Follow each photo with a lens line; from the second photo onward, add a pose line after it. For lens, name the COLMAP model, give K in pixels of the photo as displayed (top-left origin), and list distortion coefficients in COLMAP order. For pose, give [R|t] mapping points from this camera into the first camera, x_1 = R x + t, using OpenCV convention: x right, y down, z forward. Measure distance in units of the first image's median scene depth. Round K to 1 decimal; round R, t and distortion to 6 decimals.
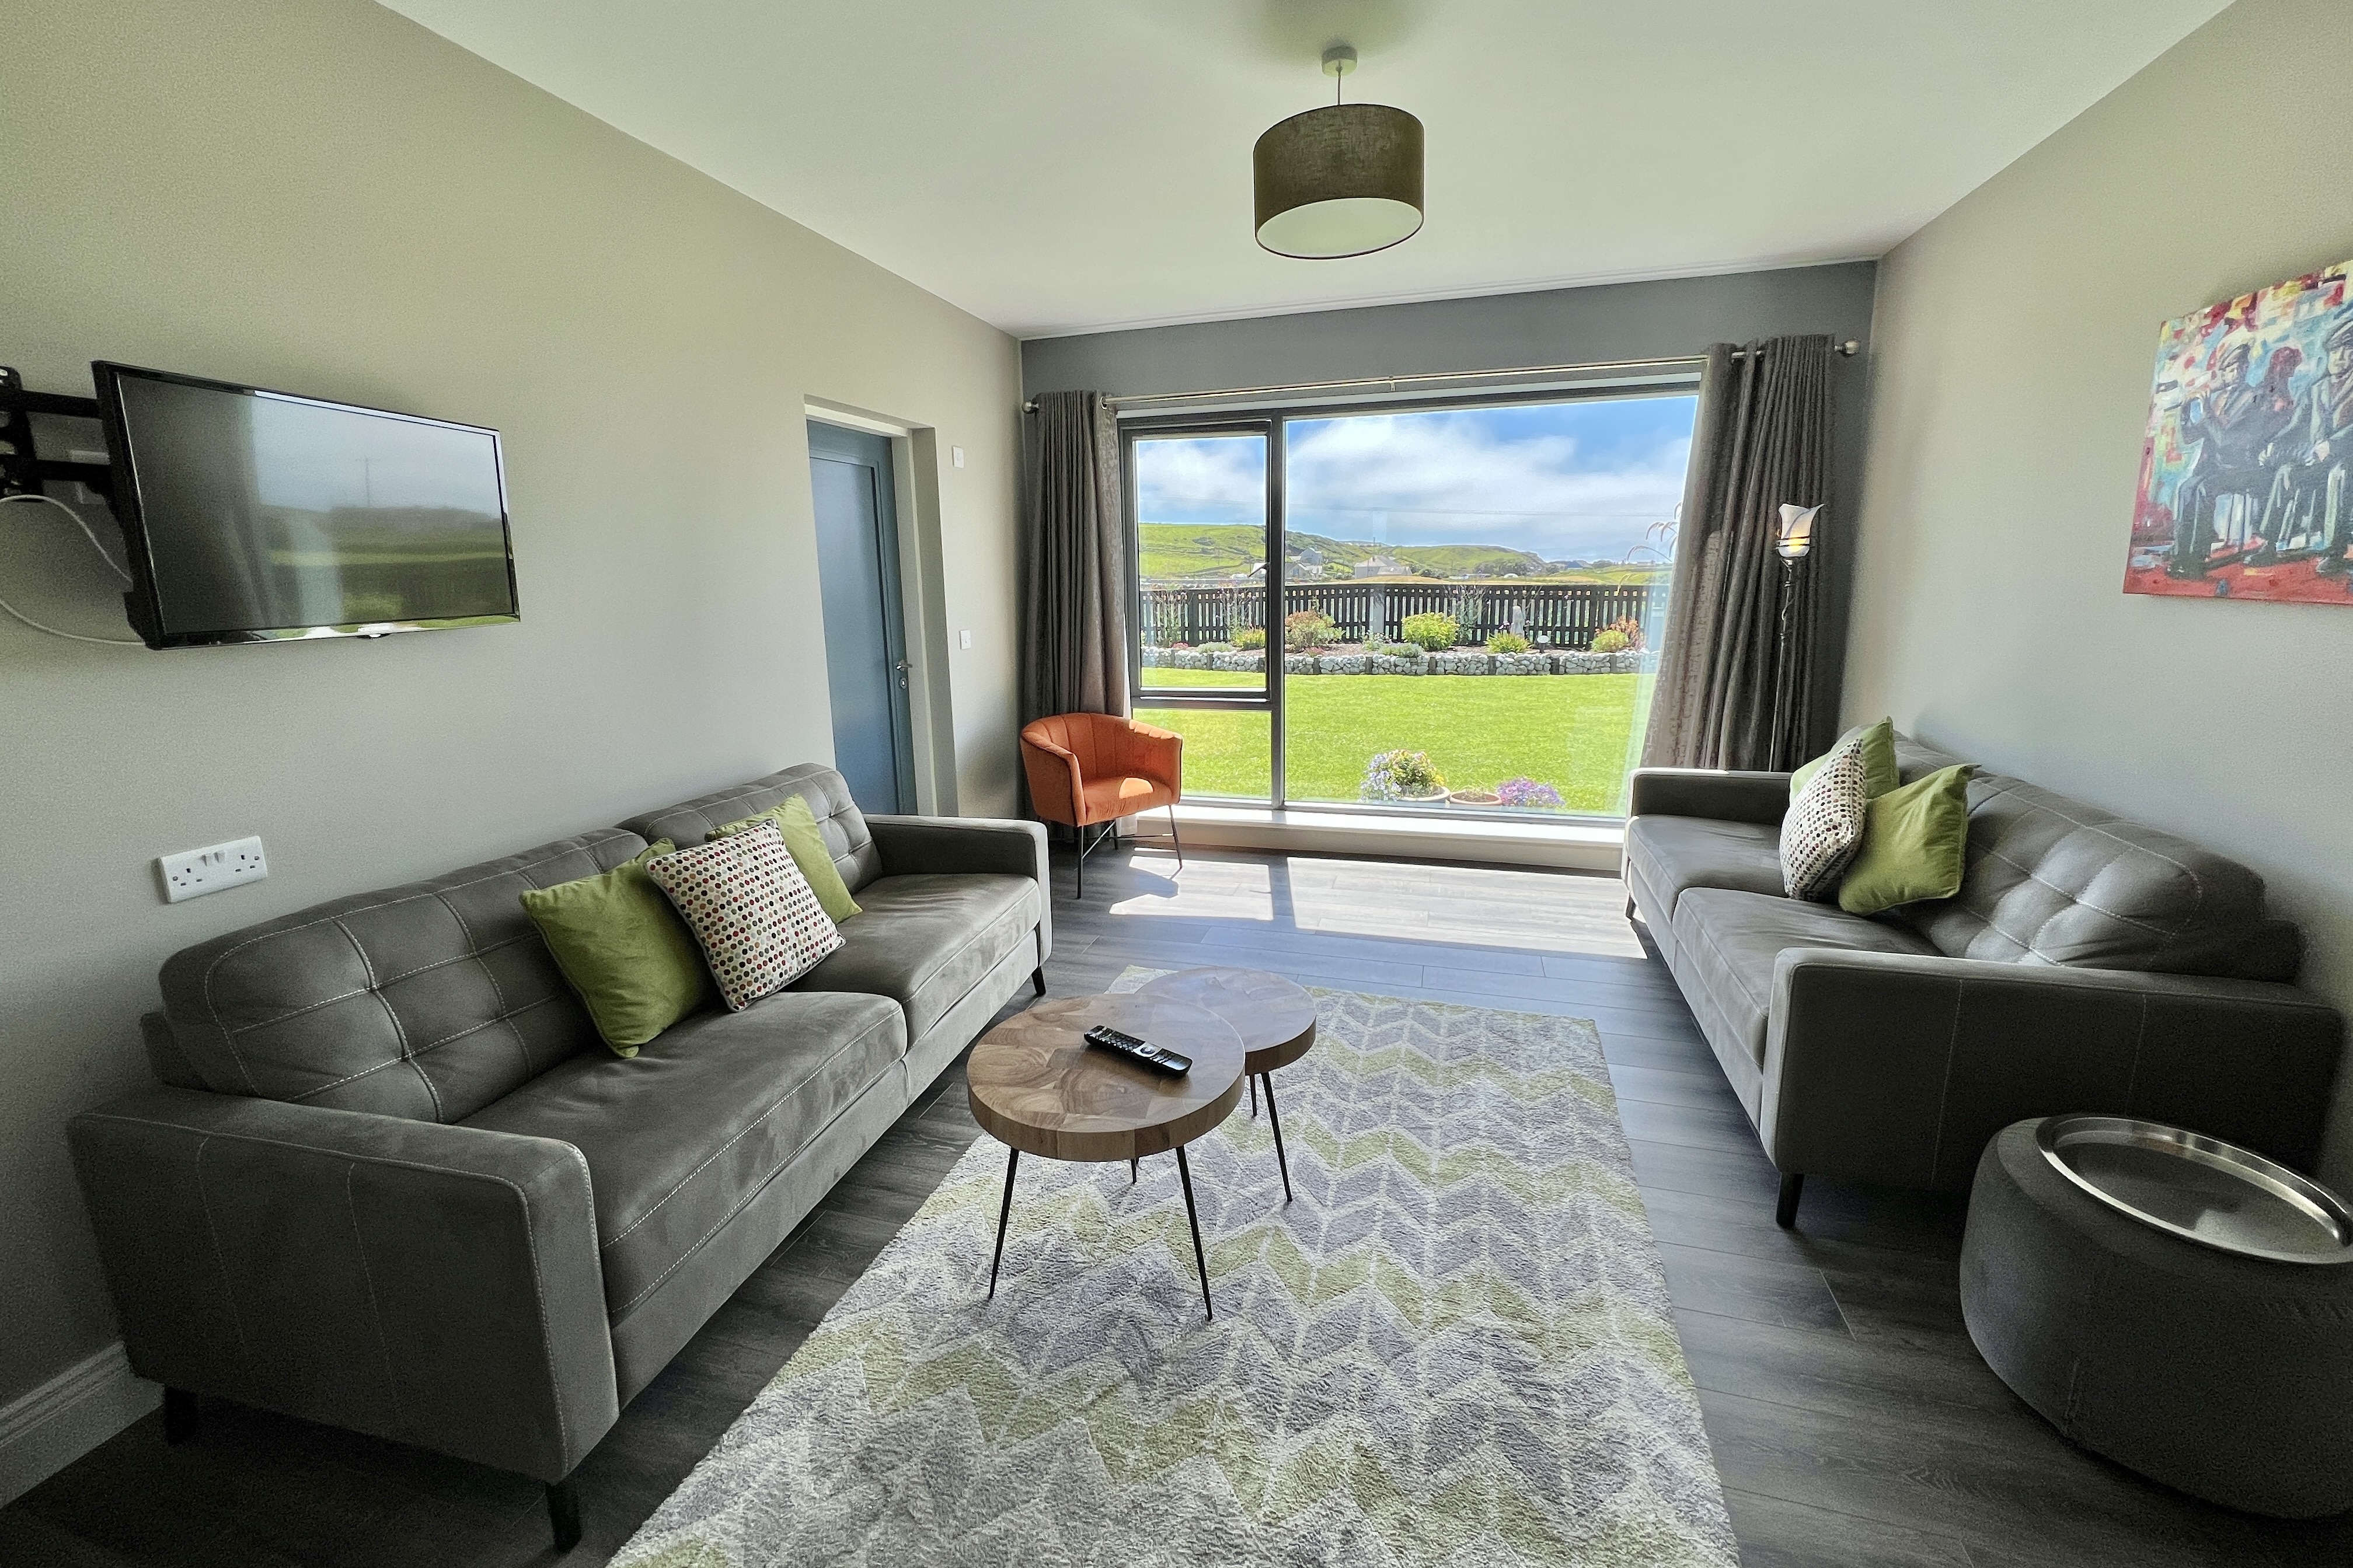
lens RADIAL K [[927.1, 0, 1178.1], [0, 927.1, 744.1], [0, 0, 1]] dist [0.000683, 0.000081]
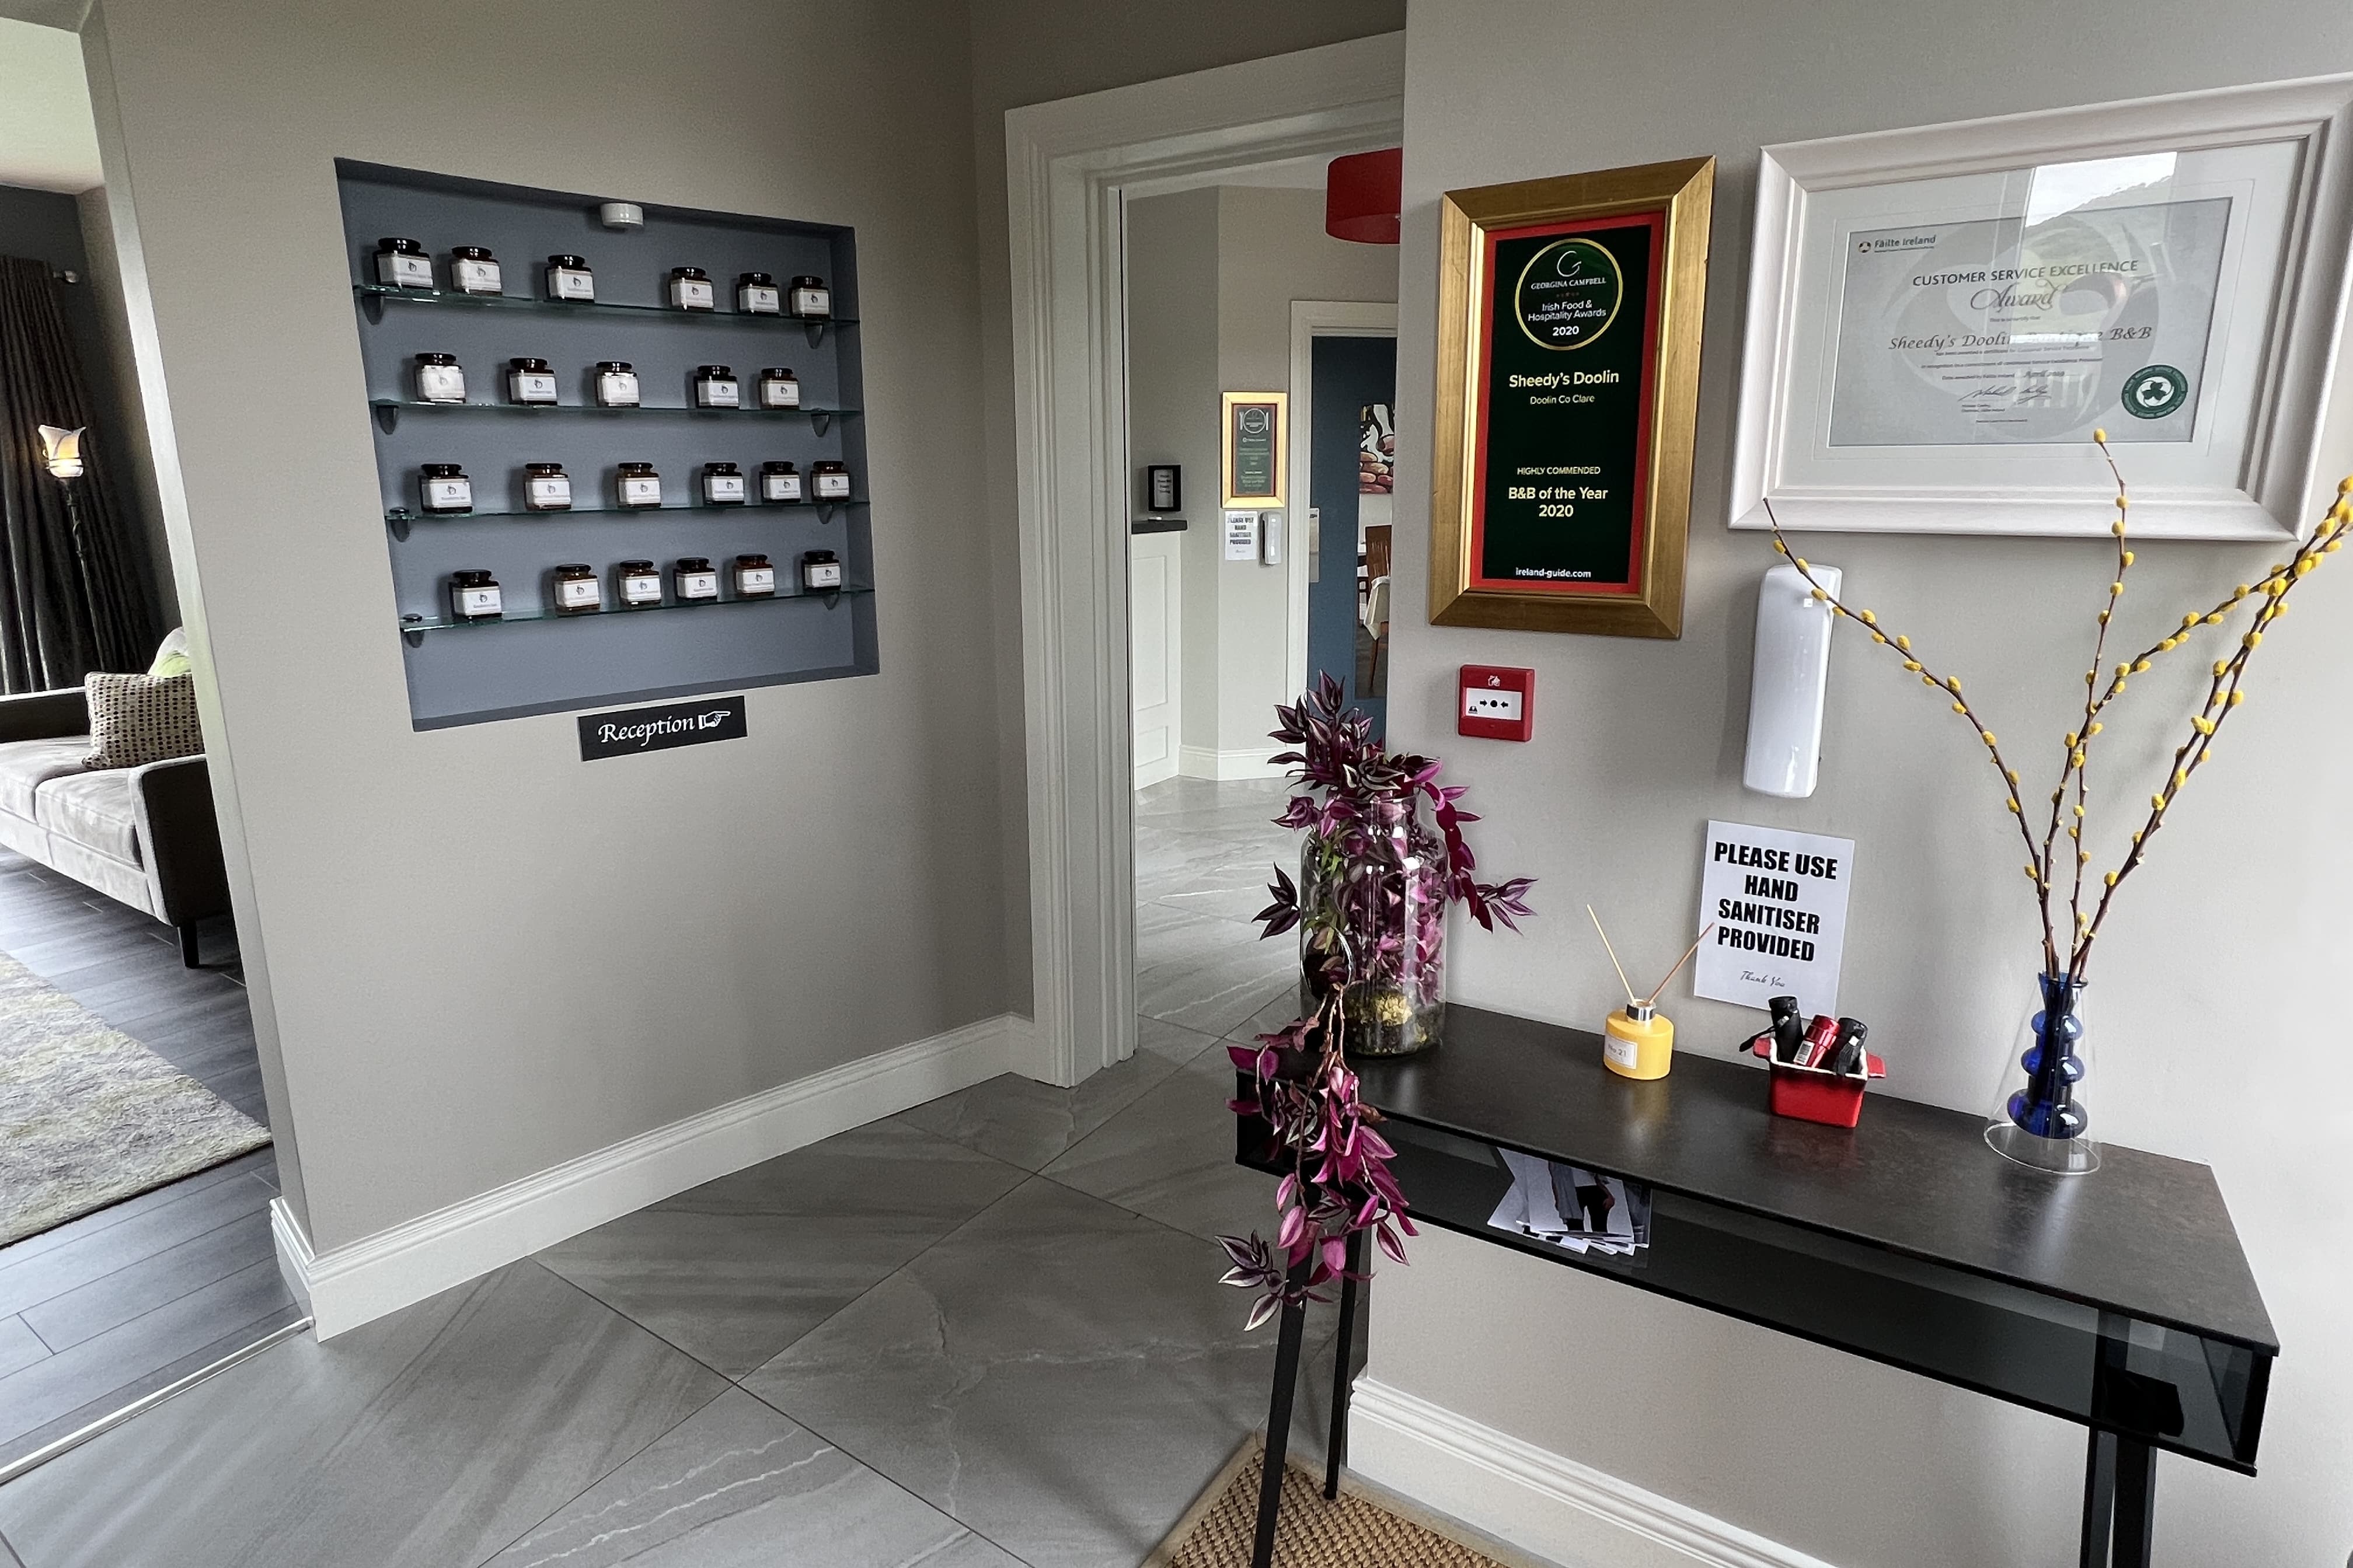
lens RADIAL K [[1218.3, 0, 1179.5], [0, 1218.3, 734.5], [0, 0, 1]] dist [0.000771, 0.000355]
pose [[0.278476, -0.181914, 0.943058, -0.323681], [0.172463, 0.975410, 0.137228, 0.104190], [-0.944832, 0.124428, 0.303001, -0.542806]]
